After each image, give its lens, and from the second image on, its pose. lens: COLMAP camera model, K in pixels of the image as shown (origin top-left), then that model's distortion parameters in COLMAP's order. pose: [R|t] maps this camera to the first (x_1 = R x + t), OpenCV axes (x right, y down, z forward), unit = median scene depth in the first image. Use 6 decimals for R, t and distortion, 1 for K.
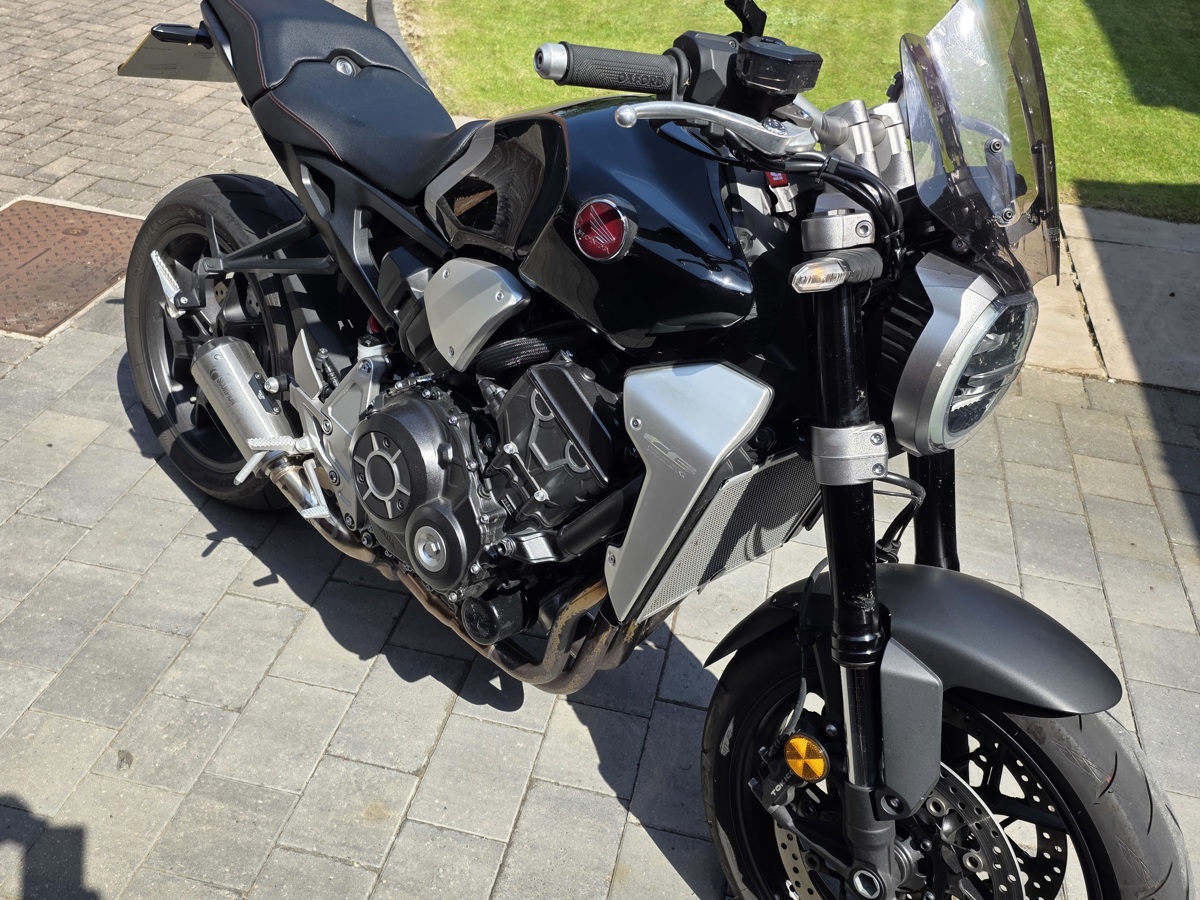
lens RADIAL K [[1070.5, 0, 600.0], [0, 1070.5, 450.0], [0, 0, 1]] dist [0.061240, -0.014170]
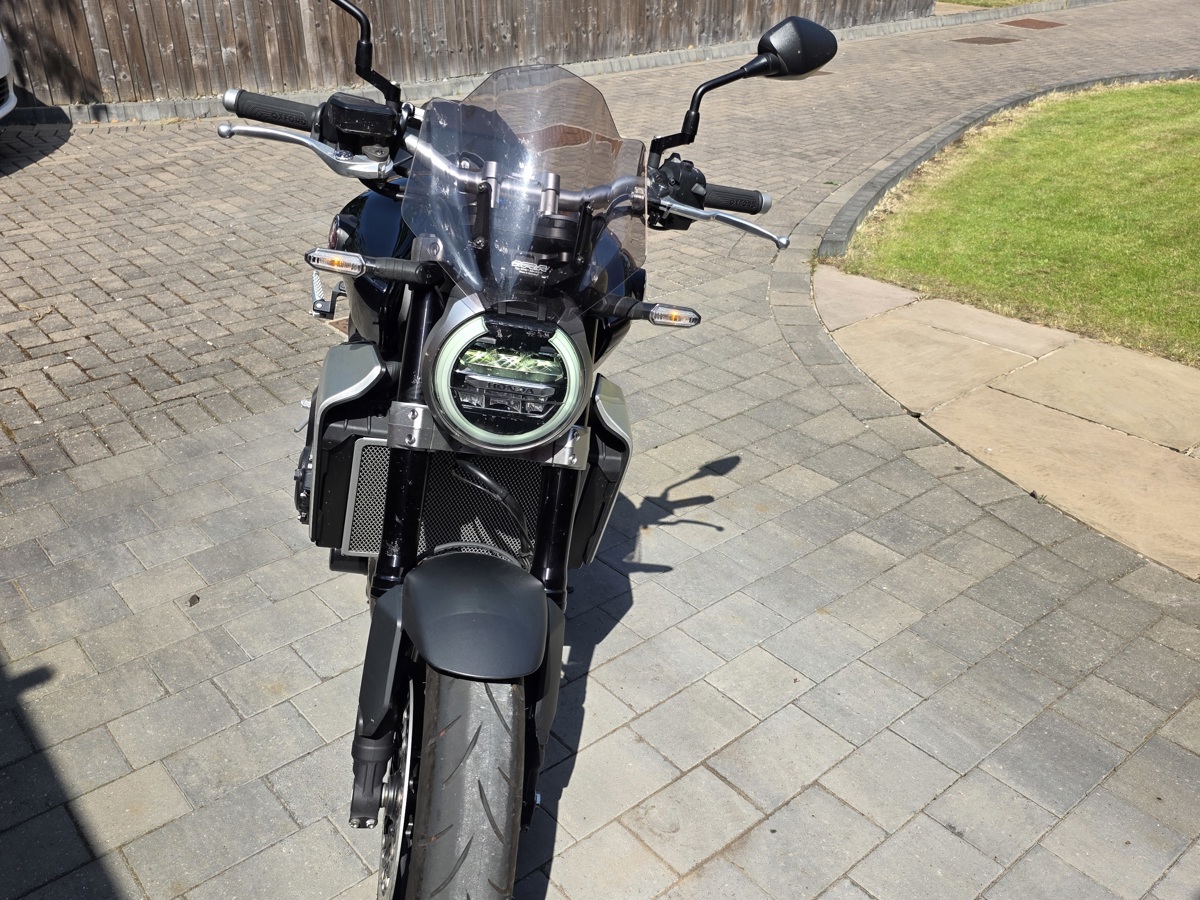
lens RADIAL K [[1070.5, 0, 600.0], [0, 1070.5, 450.0], [0, 0, 1]] dist [0.061240, -0.014170]
pose [[0.793978, 0.211070, -0.570131, 0.678264], [-0.306738, 0.948761, -0.075927, 0.035267], [0.524892, 0.235165, 0.818038, 0.058984]]
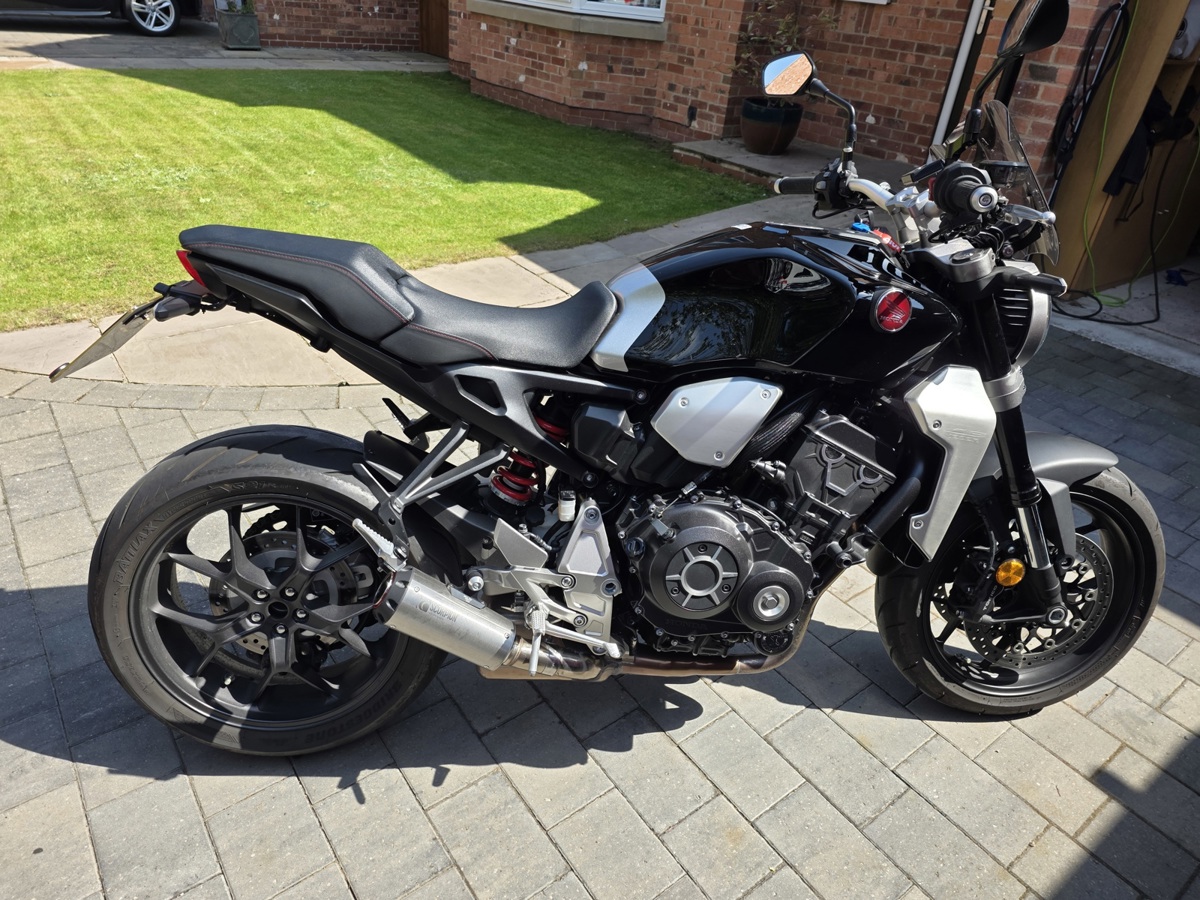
lens RADIAL K [[805.7, 0, 600.8], [0, 805.7, 437.1], [0, 0, 1]] dist [0.031272, -0.004454]
pose [[0.645611, -0.410955, 0.643663, -0.604613], [0.424289, 0.893826, 0.145100, -0.225066], [-0.634953, 0.179421, 0.751428, 0.279148]]
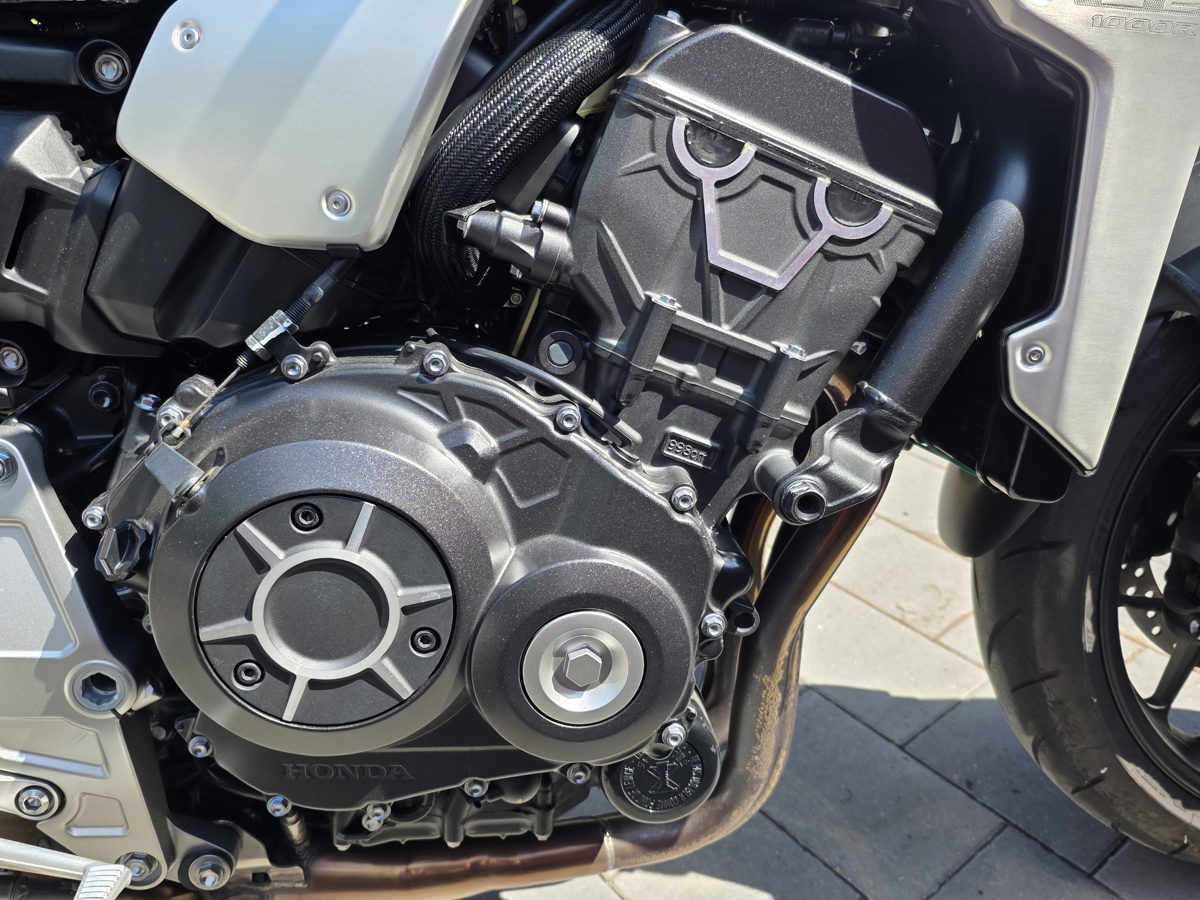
lens RADIAL K [[1070.5, 0, 600.0], [0, 1070.5, 450.0], [0, 0, 1]] dist [0.061240, -0.014170]
pose [[0.601486, -0.486480, 0.633681, -0.266691], [0.544203, 0.830211, 0.120803, -0.012337], [-0.584857, 0.272190, 0.764104, 0.502728]]
